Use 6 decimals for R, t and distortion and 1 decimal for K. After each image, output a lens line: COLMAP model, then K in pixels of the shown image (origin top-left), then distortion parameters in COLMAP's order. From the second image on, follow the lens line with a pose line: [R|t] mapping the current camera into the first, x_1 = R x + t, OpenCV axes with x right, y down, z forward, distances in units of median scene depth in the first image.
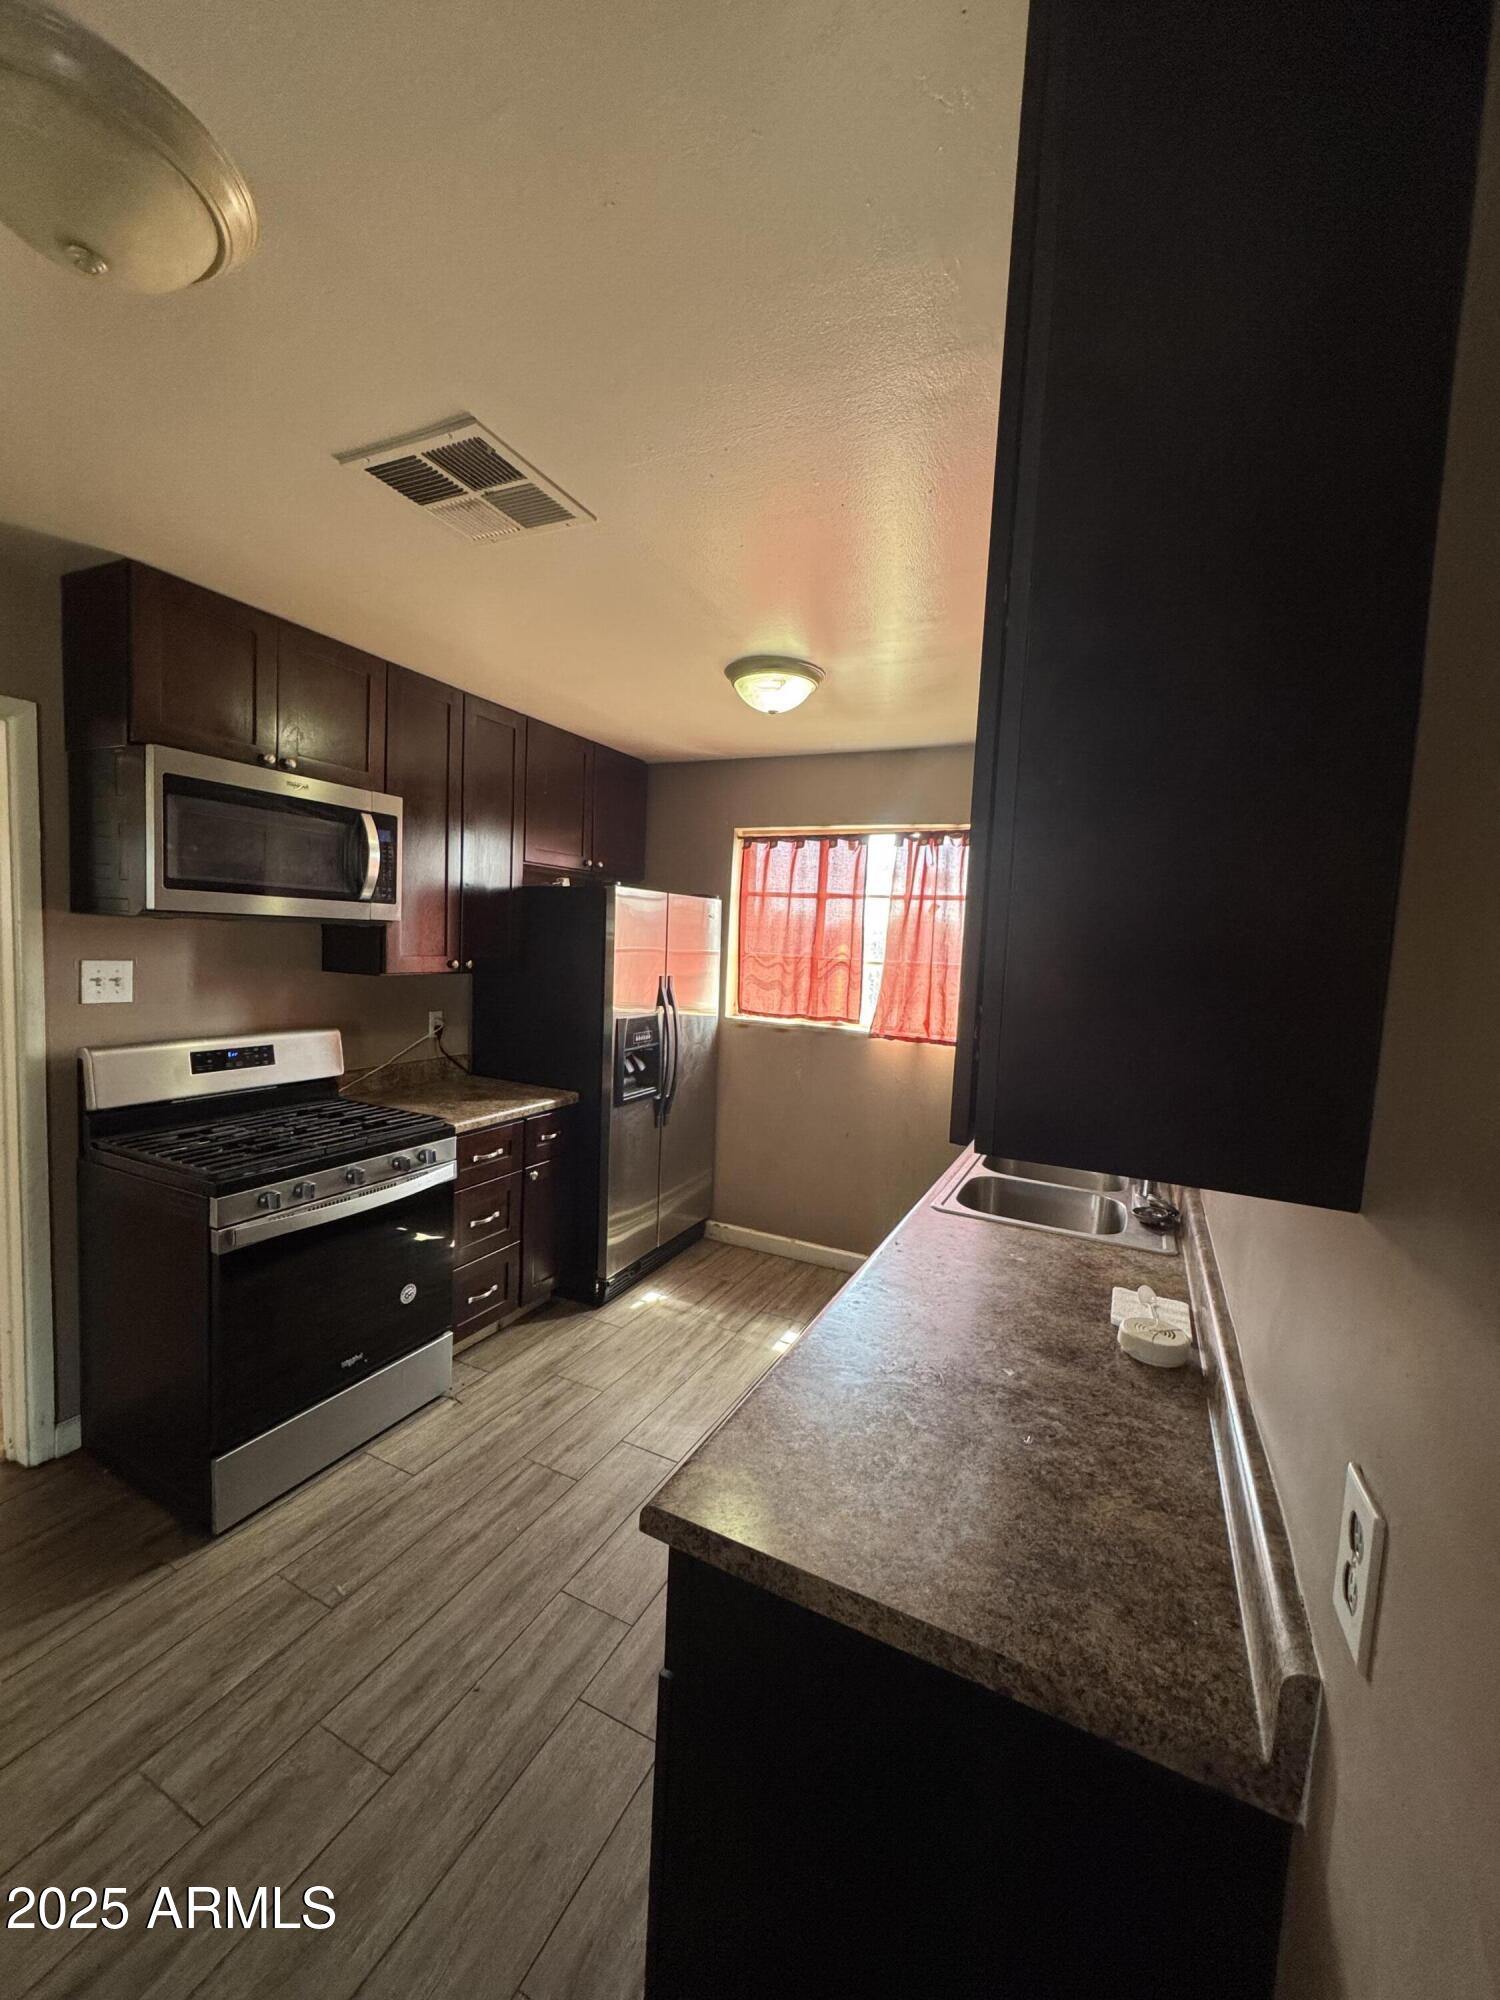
lens RADIAL K [[795.0, 0, 744.6], [0, 795.0, 1006.0], [0, 0, 1]] dist [-0.000930, -0.000480]
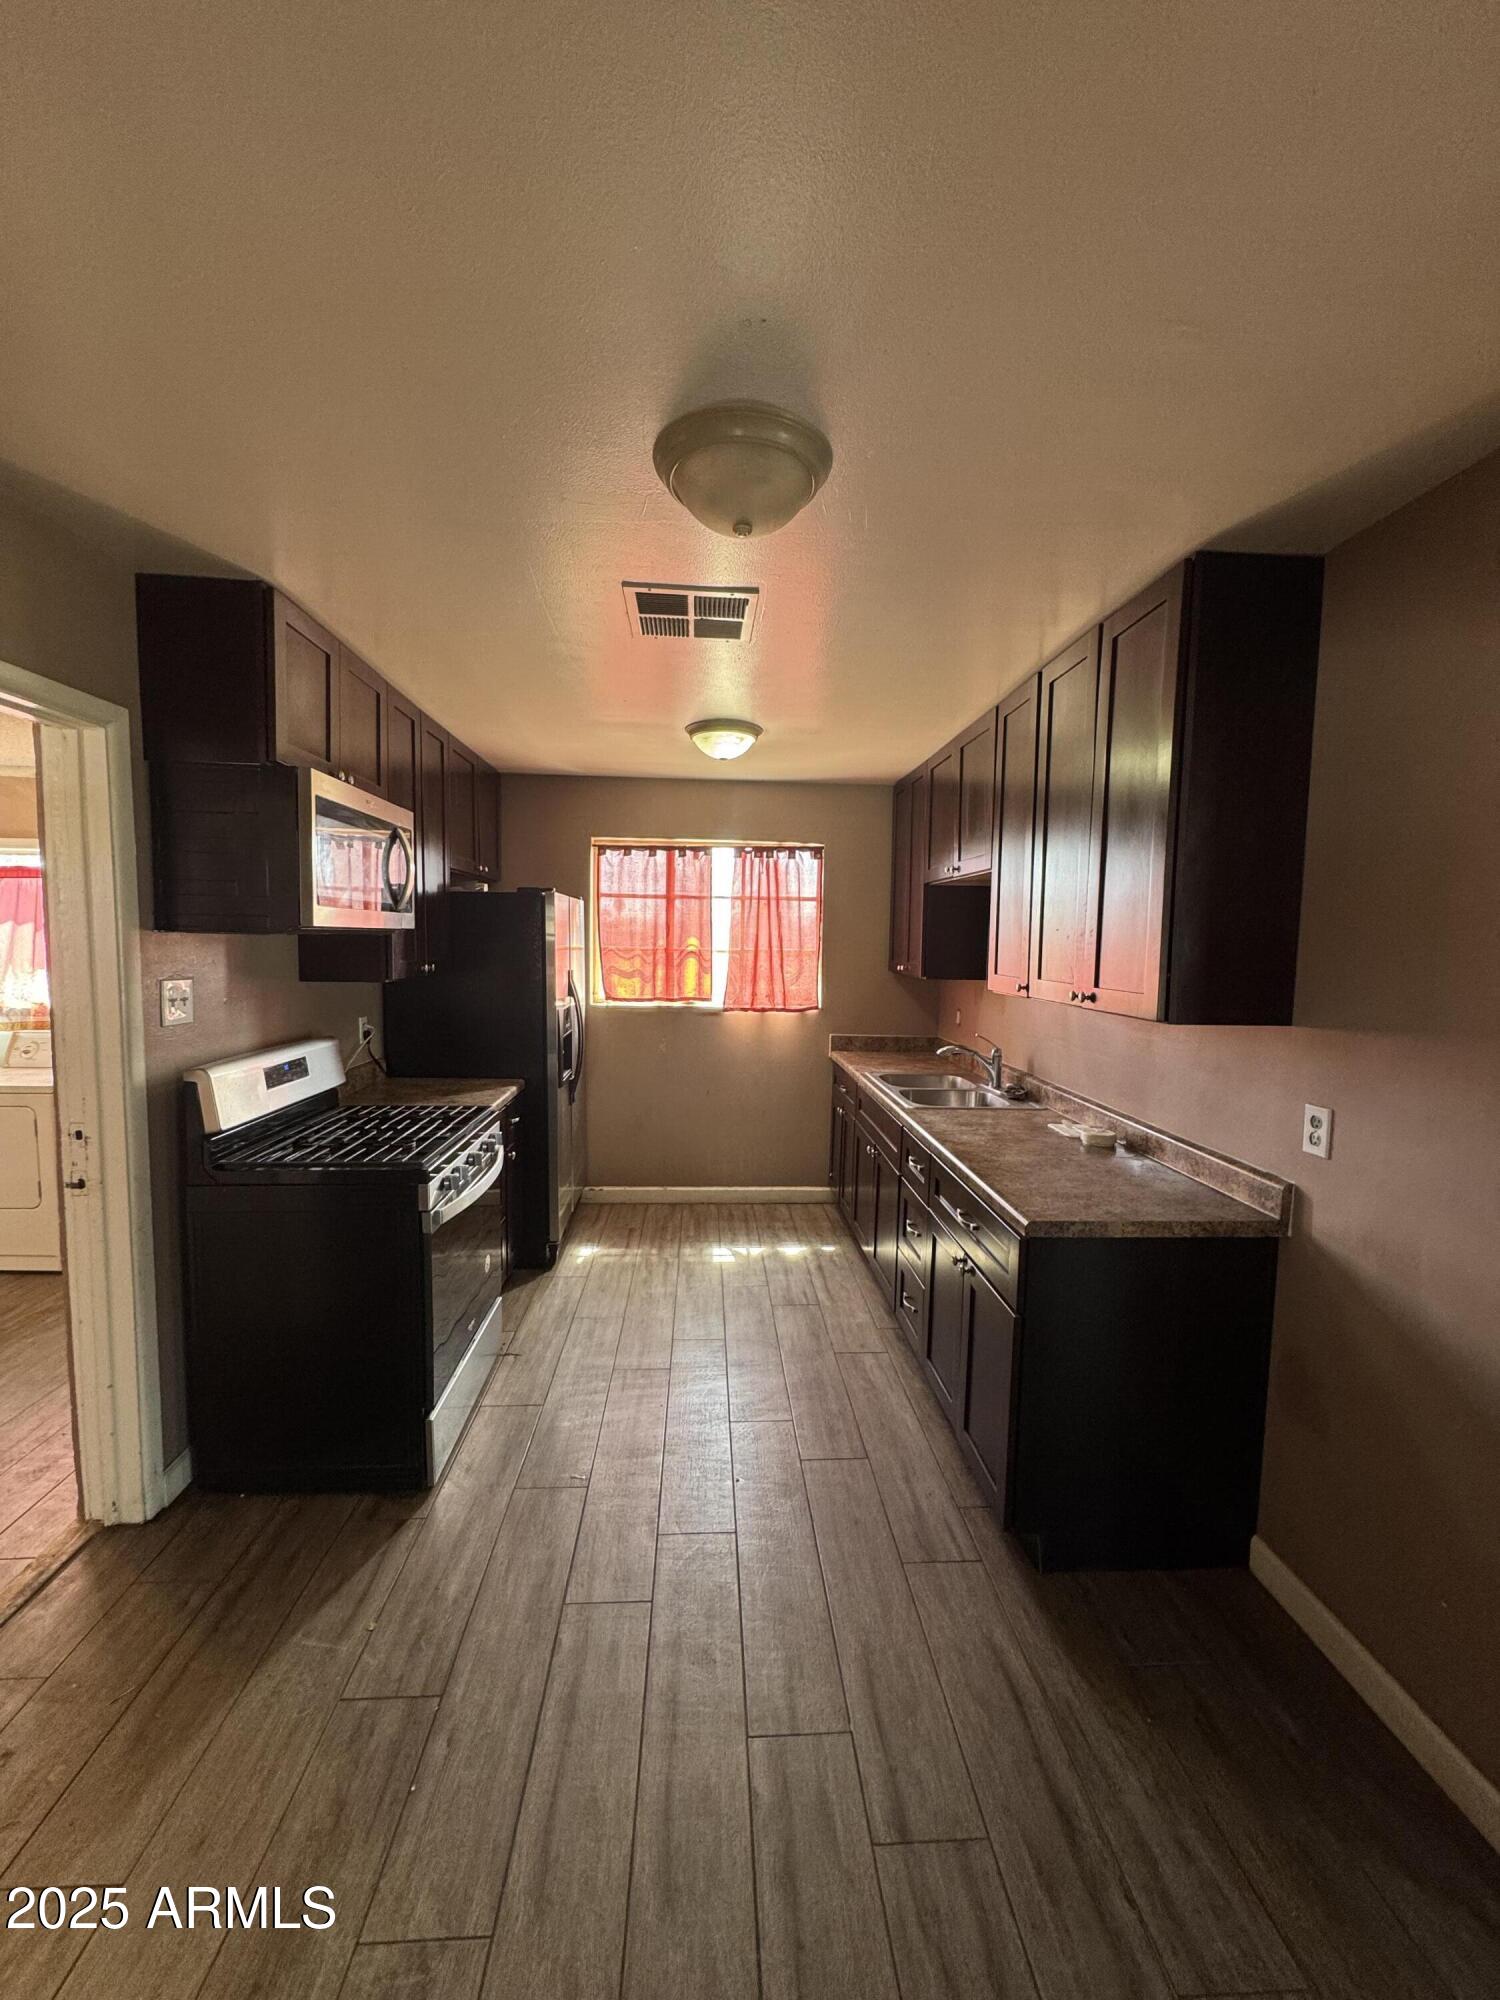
lens RADIAL K [[795.0, 0, 744.6], [0, 795.0, 1006.0], [0, 0, 1]] dist [-0.000930, -0.000480]
pose [[0.871016, -0.073651, 0.485701, -0.415833], [0.066117, 0.997277, 0.032657, -0.007048], [-0.486784, 0.003669, 0.873515, -0.100871]]
